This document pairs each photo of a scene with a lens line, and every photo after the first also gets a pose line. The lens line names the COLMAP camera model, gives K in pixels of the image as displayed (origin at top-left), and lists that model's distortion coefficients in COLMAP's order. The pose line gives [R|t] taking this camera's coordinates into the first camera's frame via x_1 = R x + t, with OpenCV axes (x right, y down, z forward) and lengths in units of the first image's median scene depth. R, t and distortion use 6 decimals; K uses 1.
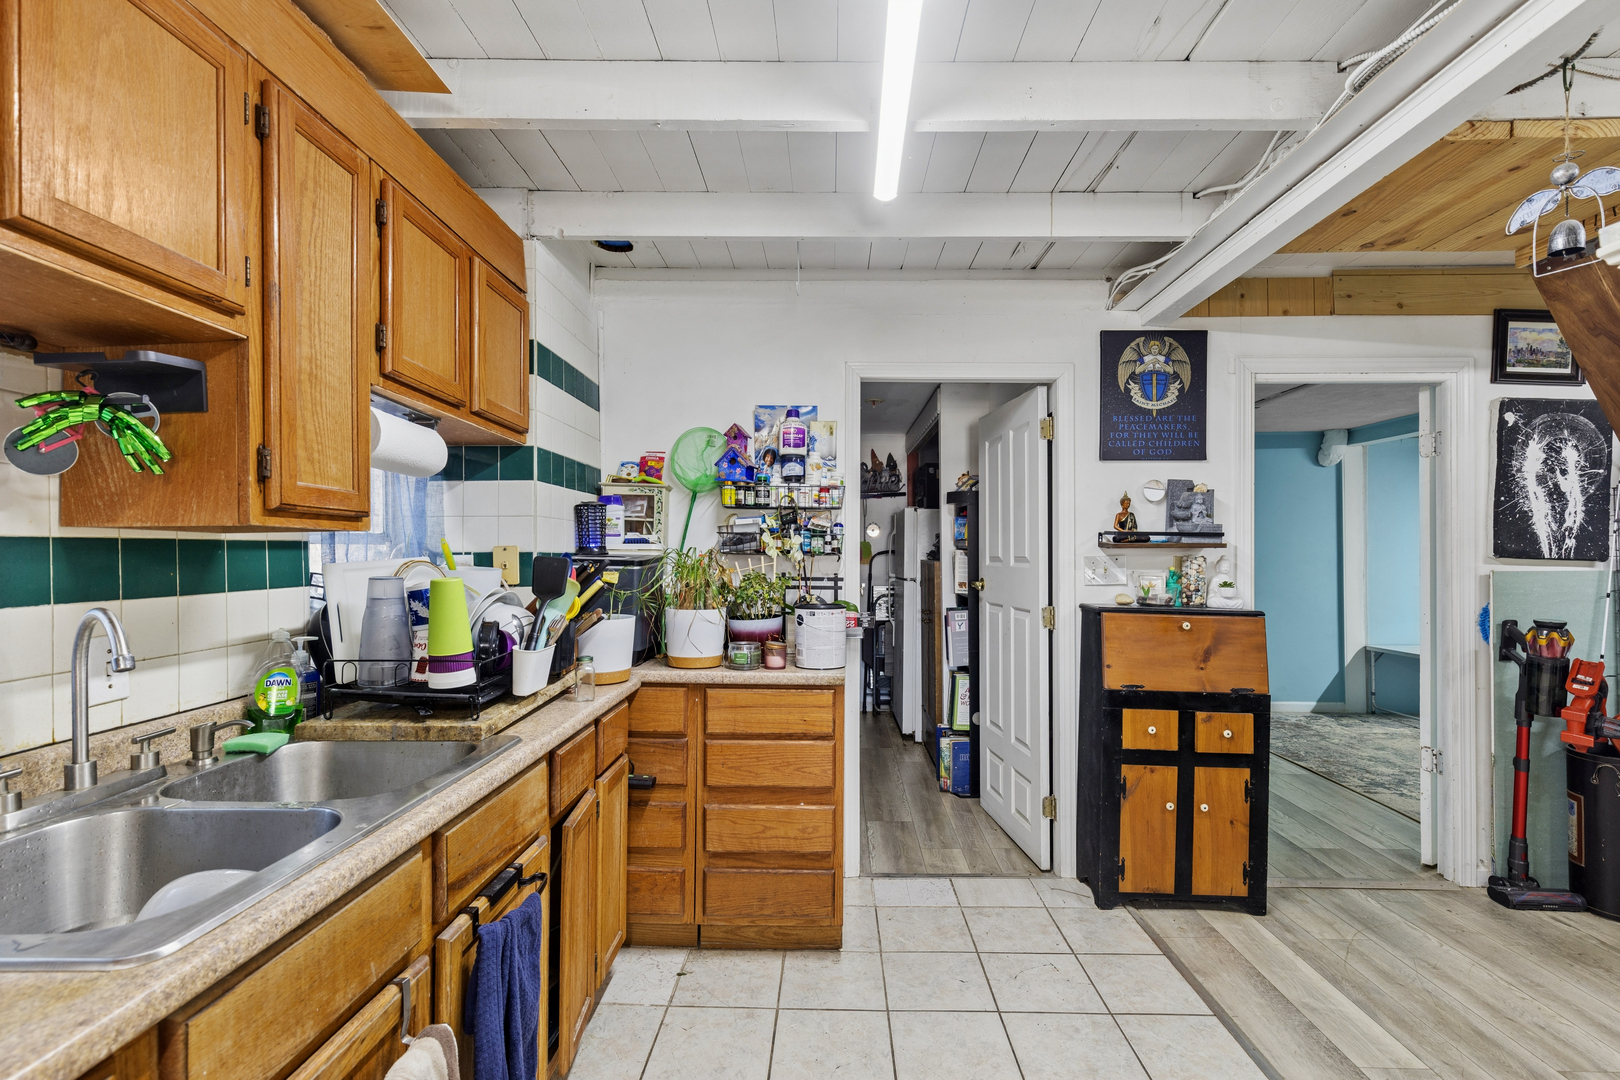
lens RADIAL K [[737.7, 0, 818.2], [0, 737.7, 543.1], [0, 0, 1]] dist [0.005583, -0.000630]
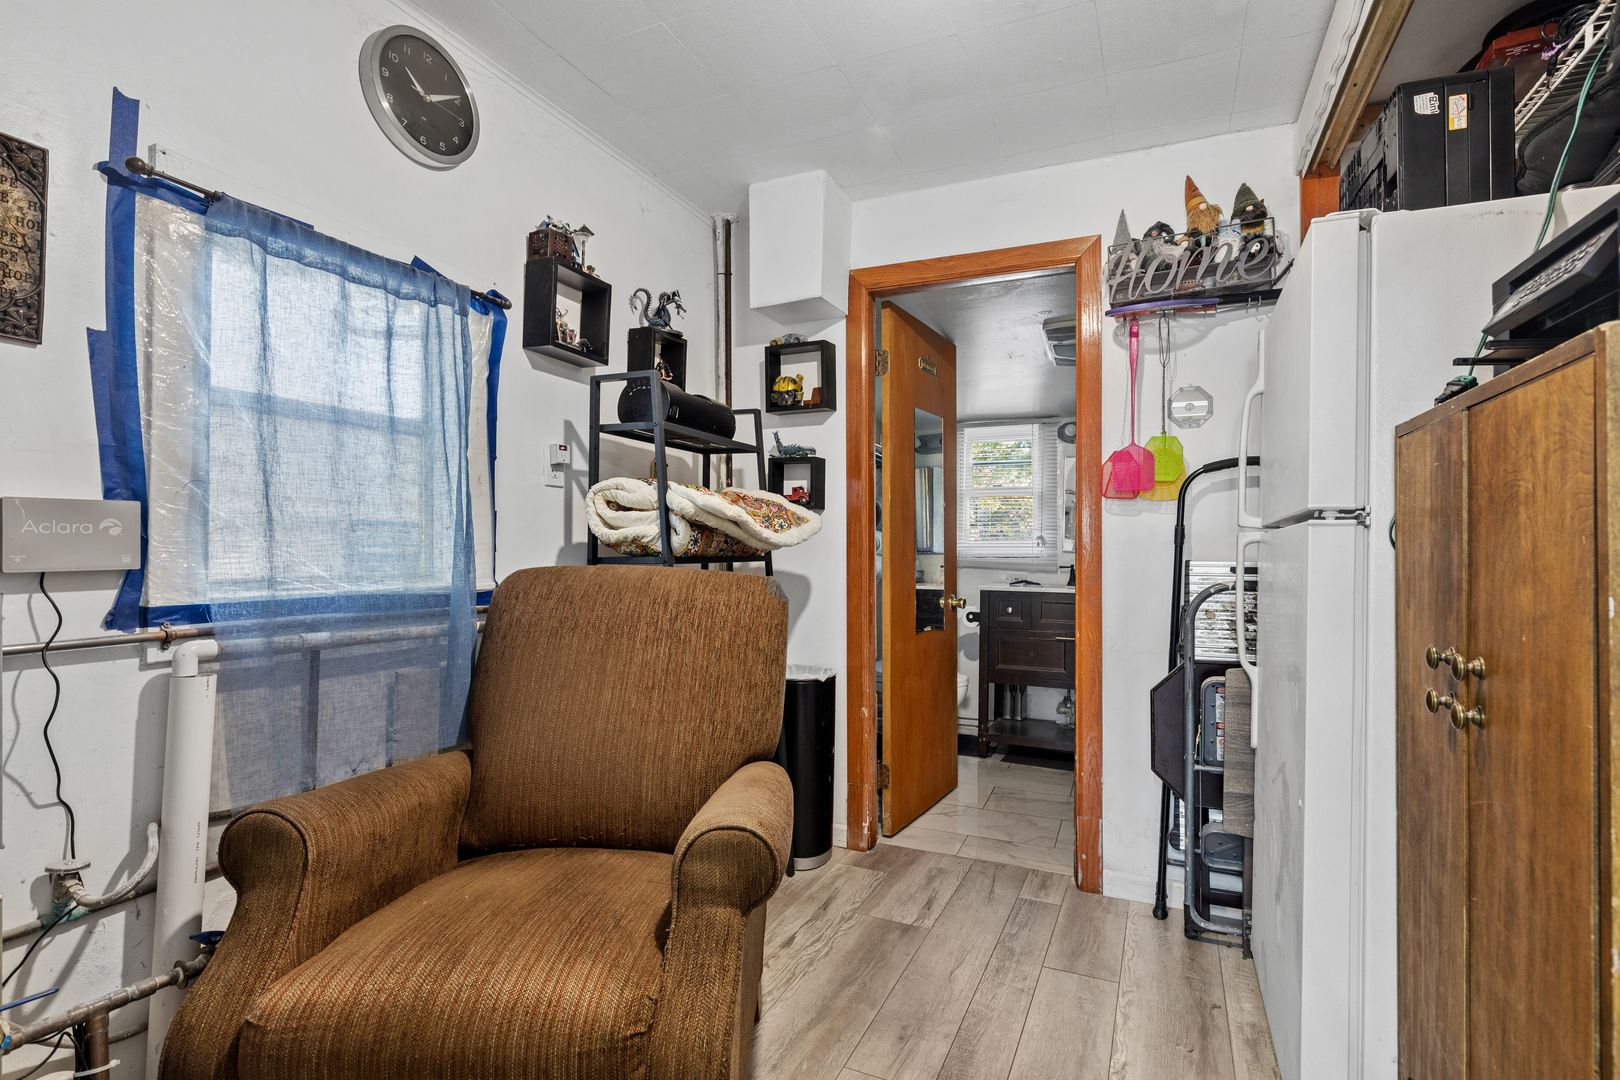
lens RADIAL K [[765.5, 0, 817.5], [0, 765.5, 539.8], [0, 0, 1]] dist [0.003016, 0.000161]
pose [[0.919313, 0.002057, -0.393521, 0.112472], [-0.000480, 0.999991, 0.004108, 0.096596], [0.393526, -0.003588, 0.919306, 1.201269]]
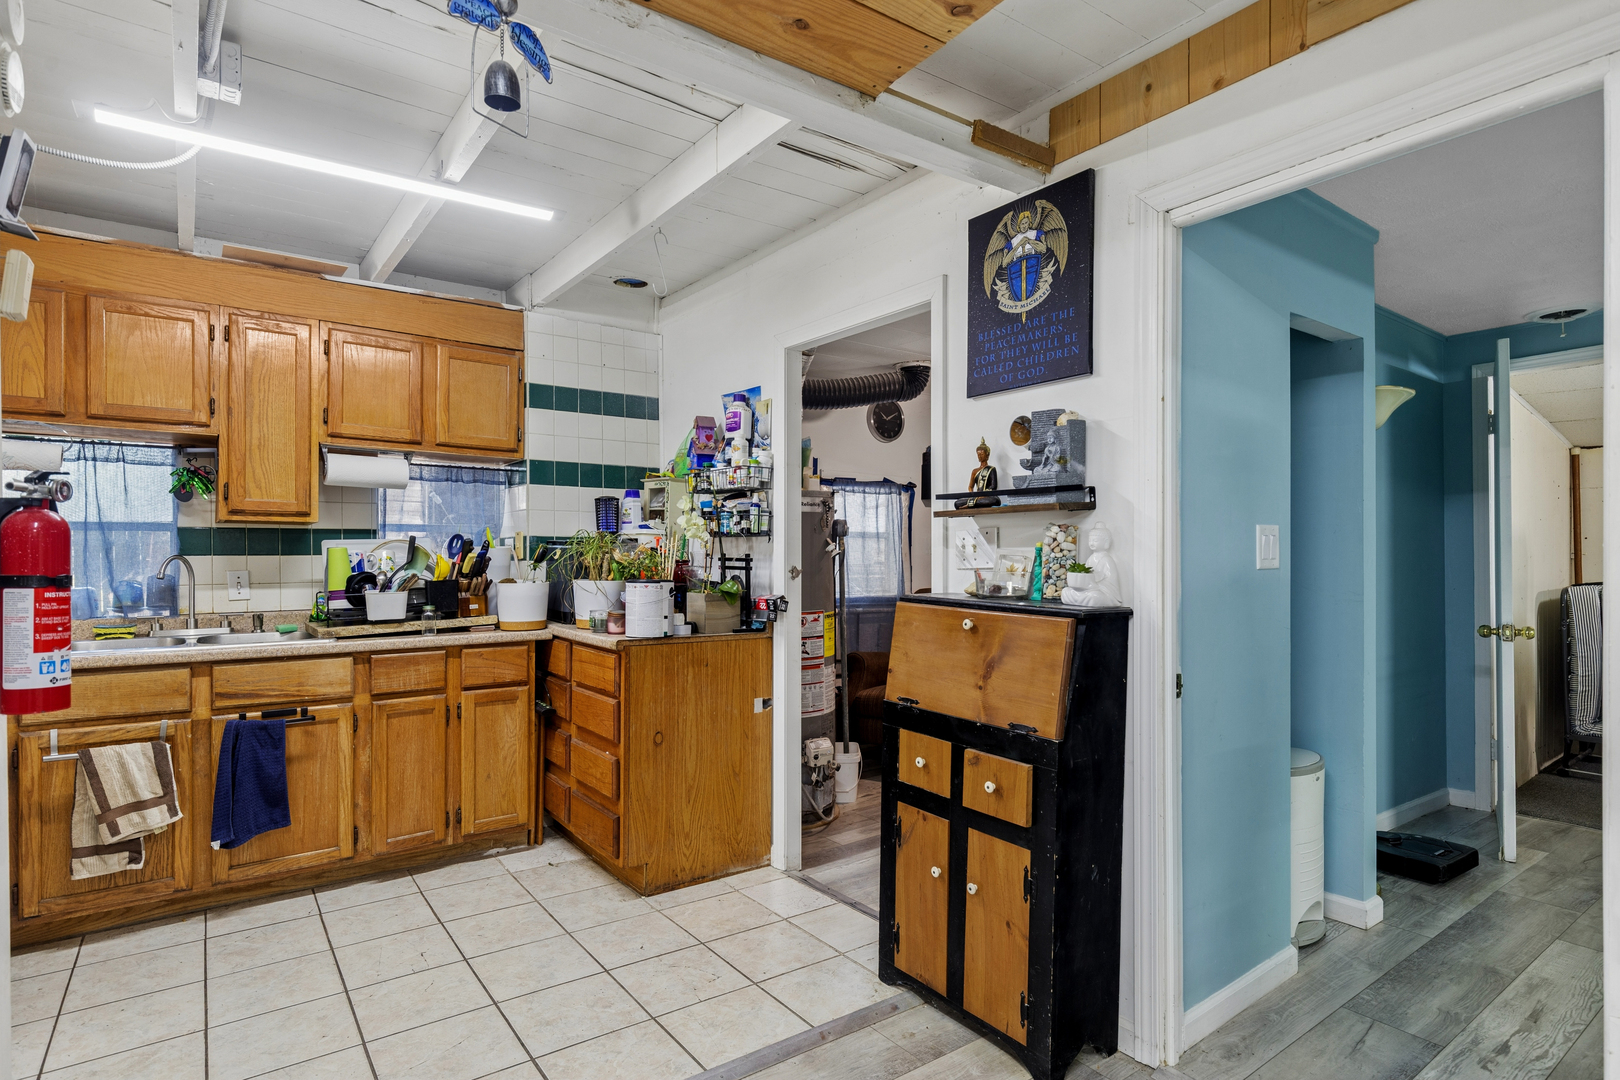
lens RADIAL K [[863.1, 0, 812.8], [0, 863.1, 548.8], [0, 0, 1]] dist [0.003056, 0.001329]
pose [[0.598525, -0.009528, -0.801048, 1.004396], [0.012849, 0.999915, -0.002293, 0.038420], [0.801001, -0.008920, 0.598596, 0.373460]]
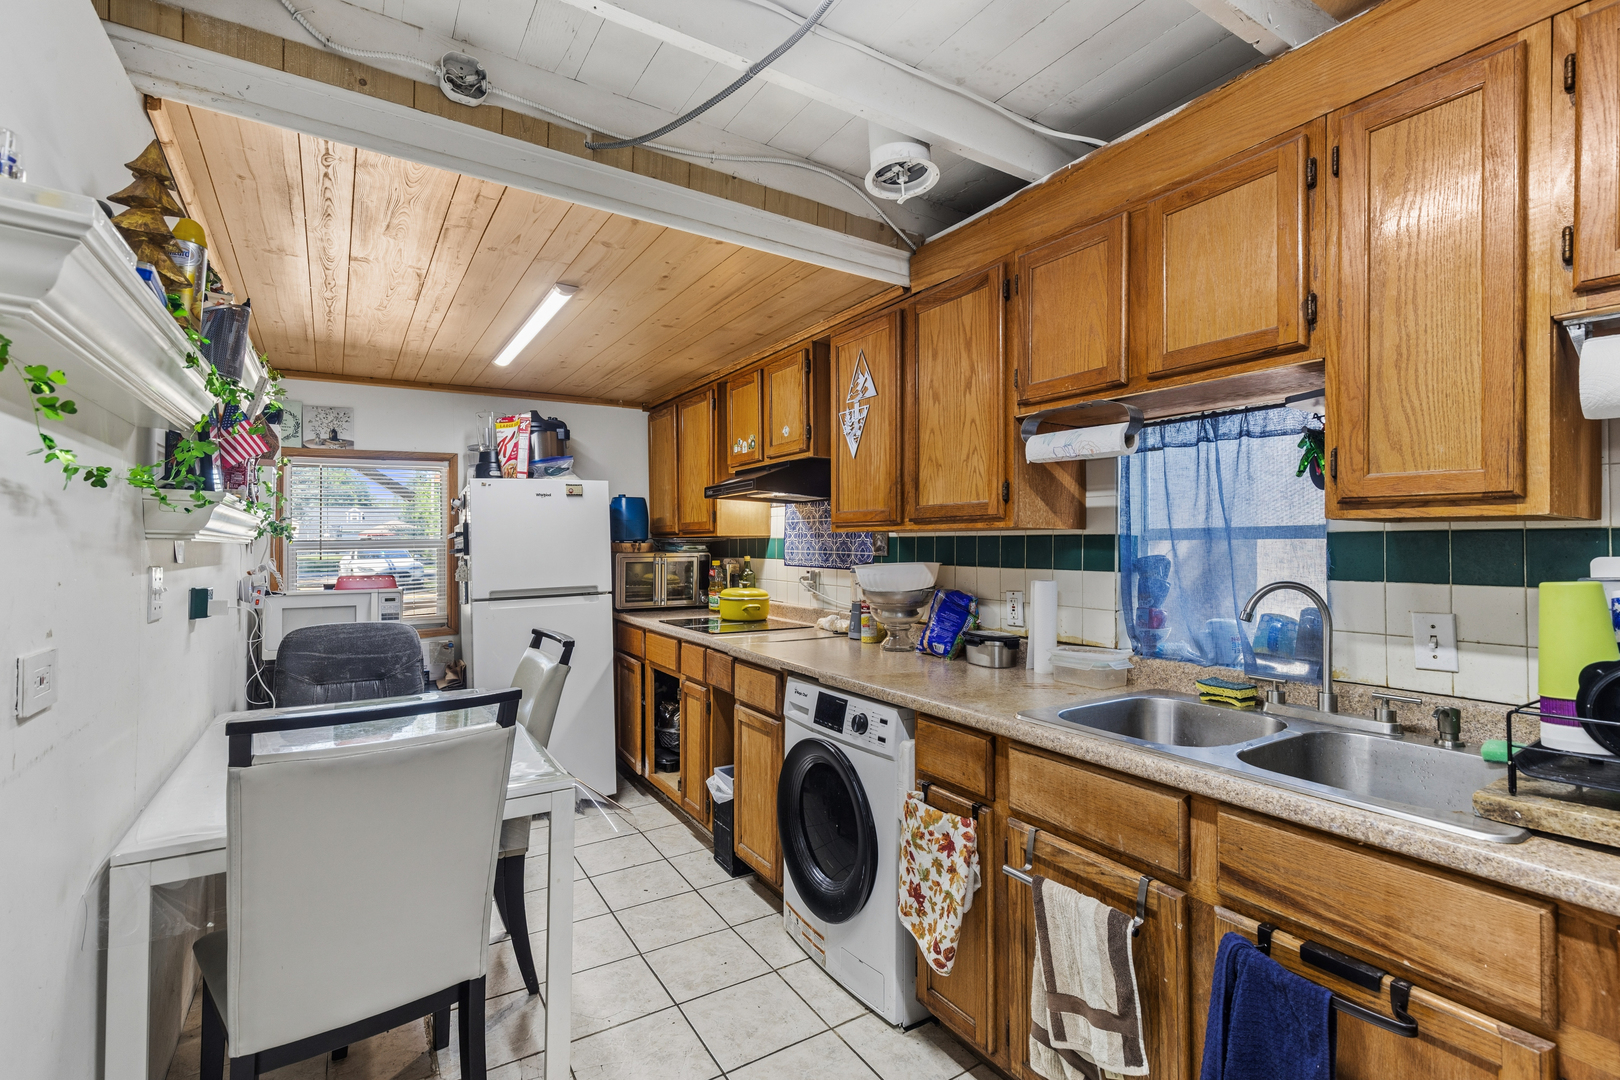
lens RADIAL K [[737.7, 0, 813.8], [0, 737.7, 537.1], [0, 0, 1]] dist [0.005583, -0.000630]
pose [[-0.833827, -0.006611, -0.551987, 0.232416], [0.006471, 0.999743, -0.021749, 0.009914], [0.551988, -0.021707, -0.833569, 0.651442]]
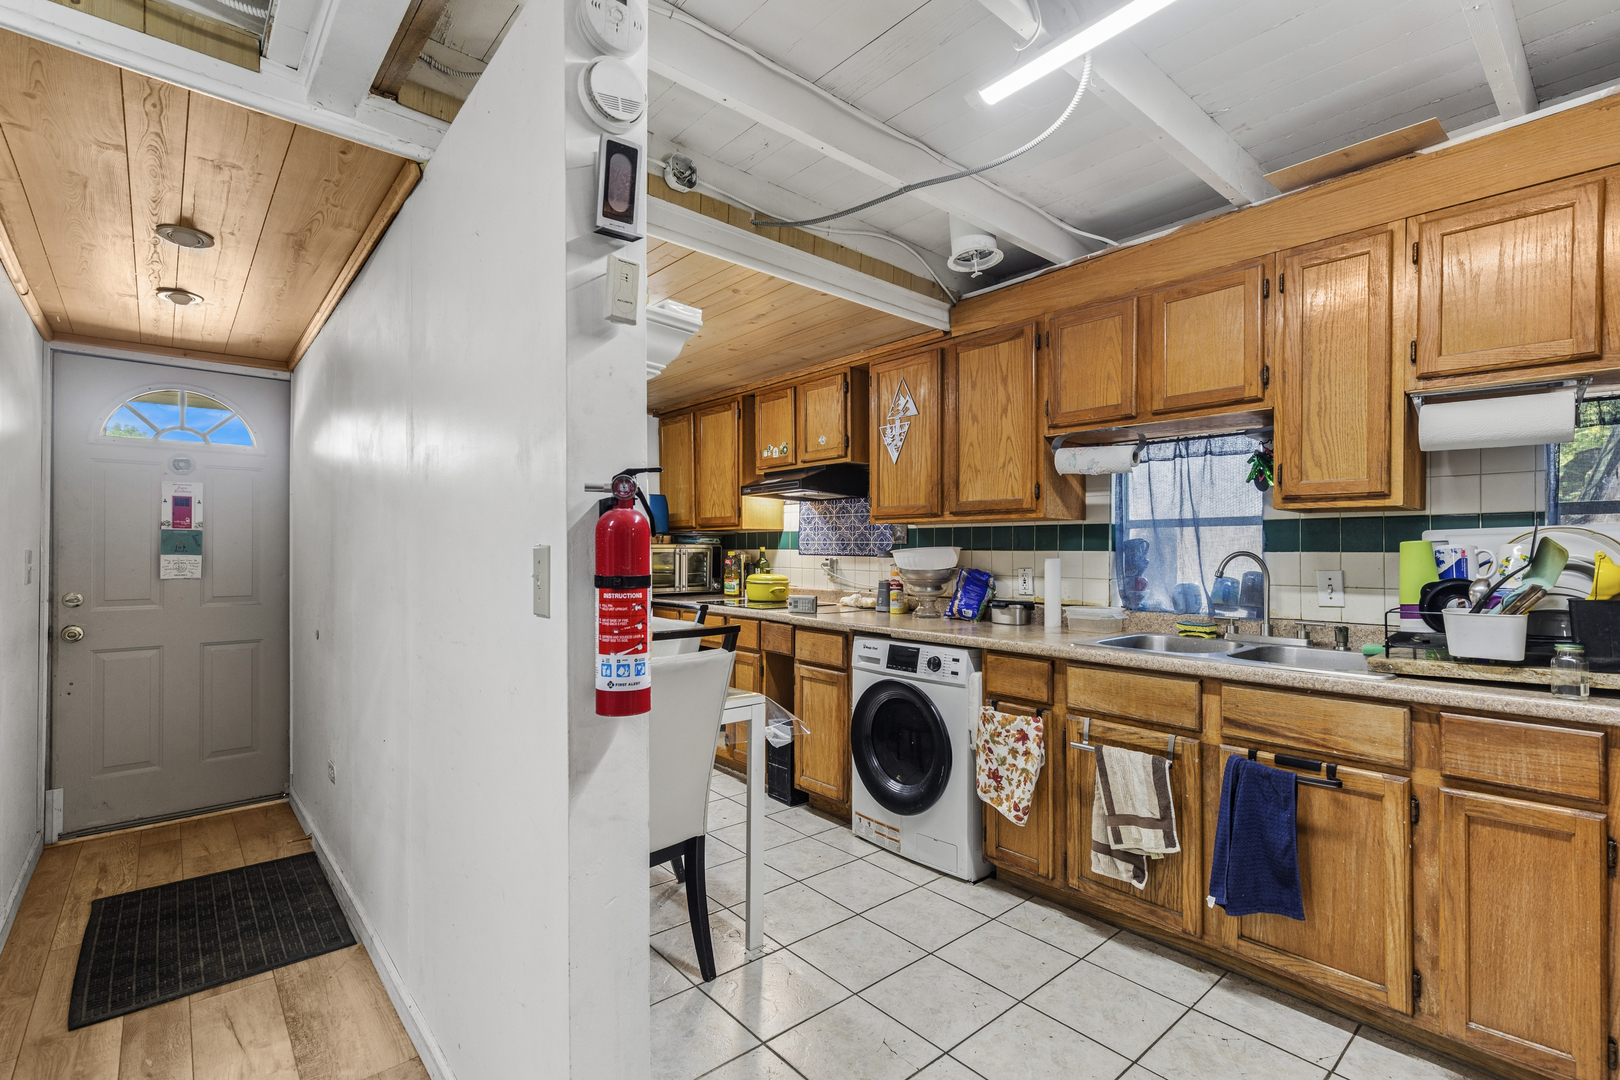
lens RADIAL K [[737.7, 0, 814.6], [0, 737.7, 547.0], [0, 0, 1]] dist [0.005583, -0.000630]
pose [[-0.742090, -0.004925, -0.670283, 0.560656], [0.005697, 0.999891, -0.013654, 0.037457], [0.670277, -0.013952, -0.741980, 0.682826]]
